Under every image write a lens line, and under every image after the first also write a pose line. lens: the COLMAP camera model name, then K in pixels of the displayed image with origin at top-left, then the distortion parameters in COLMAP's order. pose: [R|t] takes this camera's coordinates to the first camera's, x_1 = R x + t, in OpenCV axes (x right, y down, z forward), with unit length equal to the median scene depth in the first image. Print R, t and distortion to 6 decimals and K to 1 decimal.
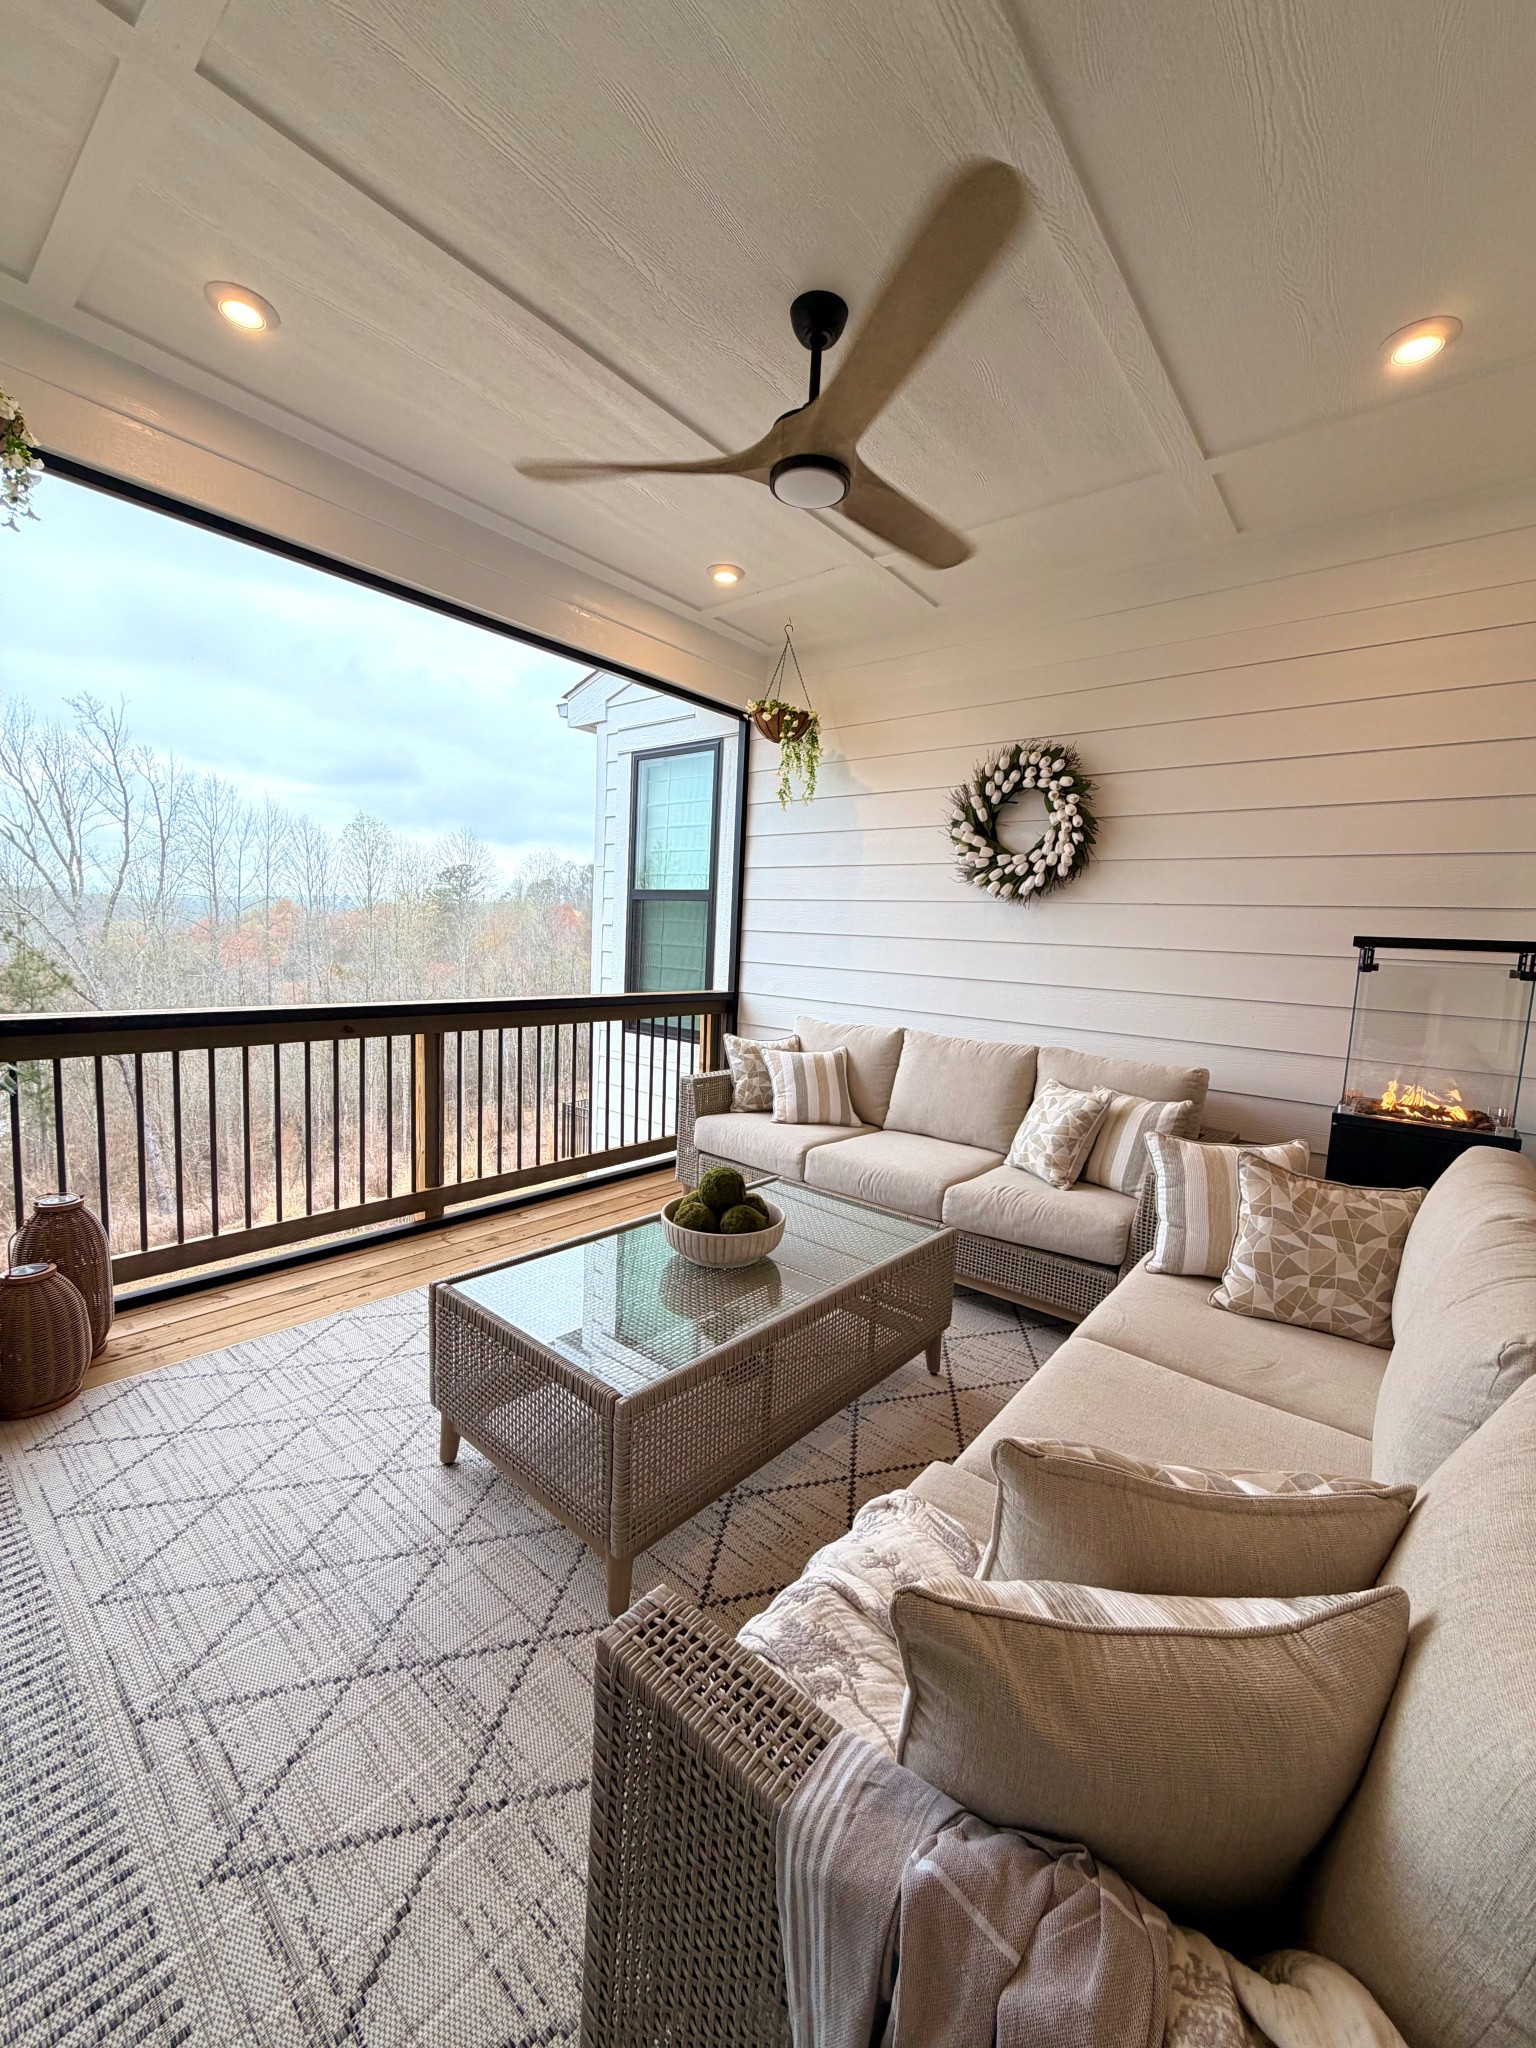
lens RADIAL K [[825.8, 0, 766.3], [0, 825.8, 1022.3], [0, 0, 1]] dist [0.002846, 0.000425]
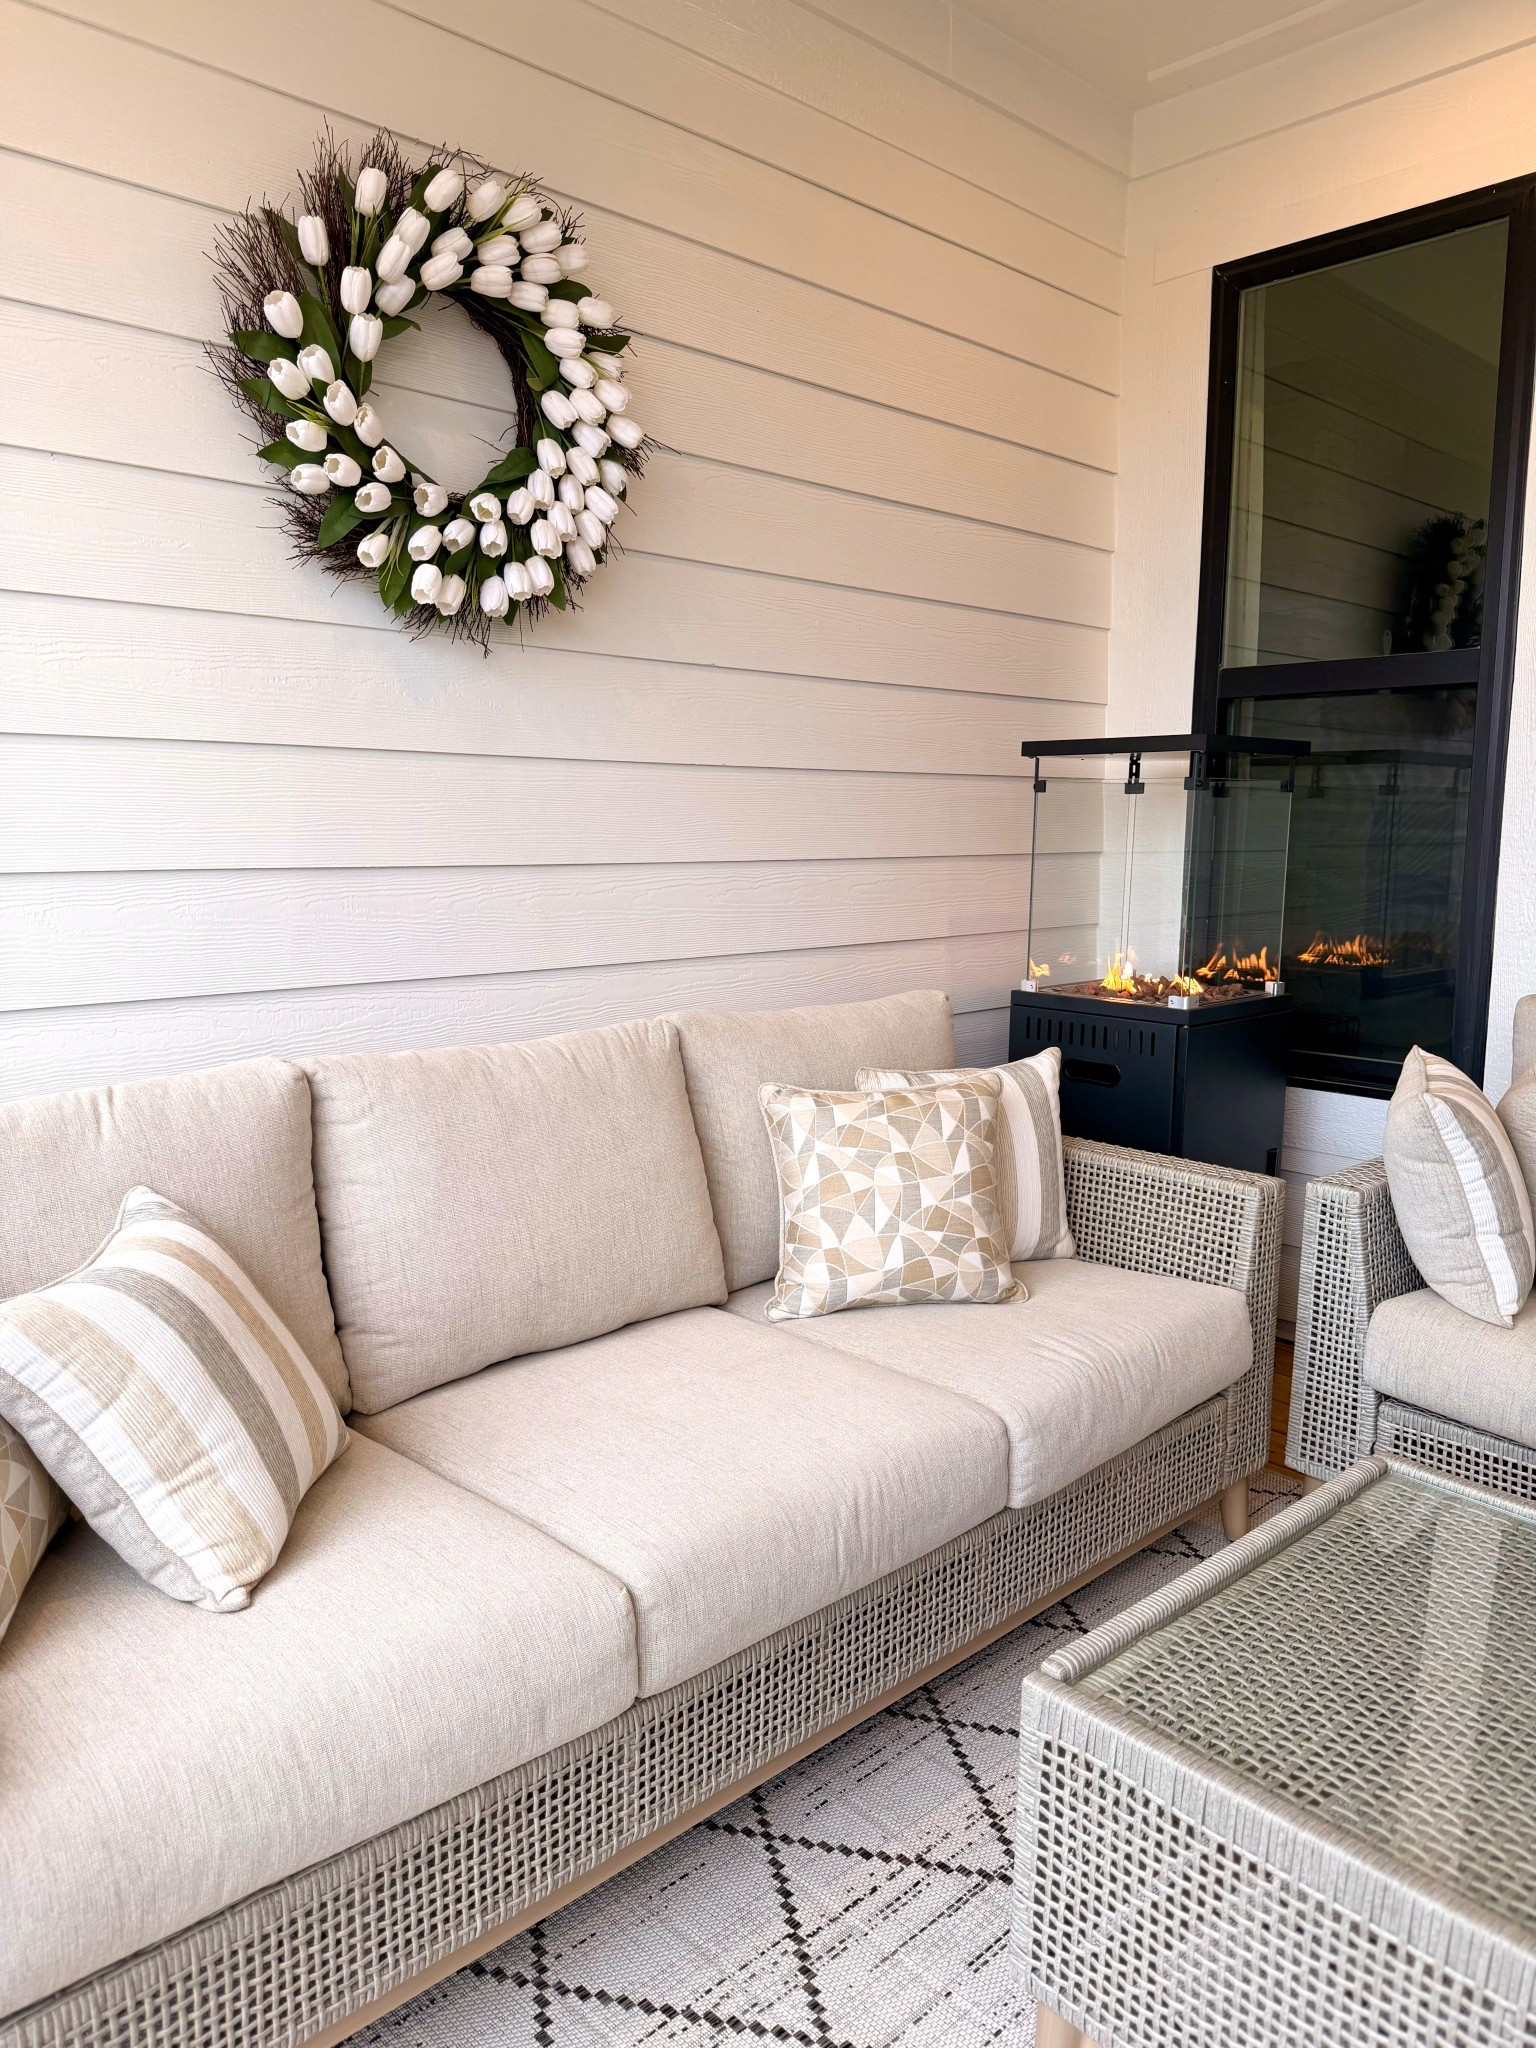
lens RADIAL K [[1456.1, 0, 768.0], [0, 1456.1, 1021.6], [0, 0, 1]] dist [0.008723, -0.004251]
pose [[0.123695, -0.178489, 0.976136, -0.315280], [0.103057, 0.980682, 0.166261, -0.078078], [-0.986954, 0.080032, 0.139700, 0.833118]]
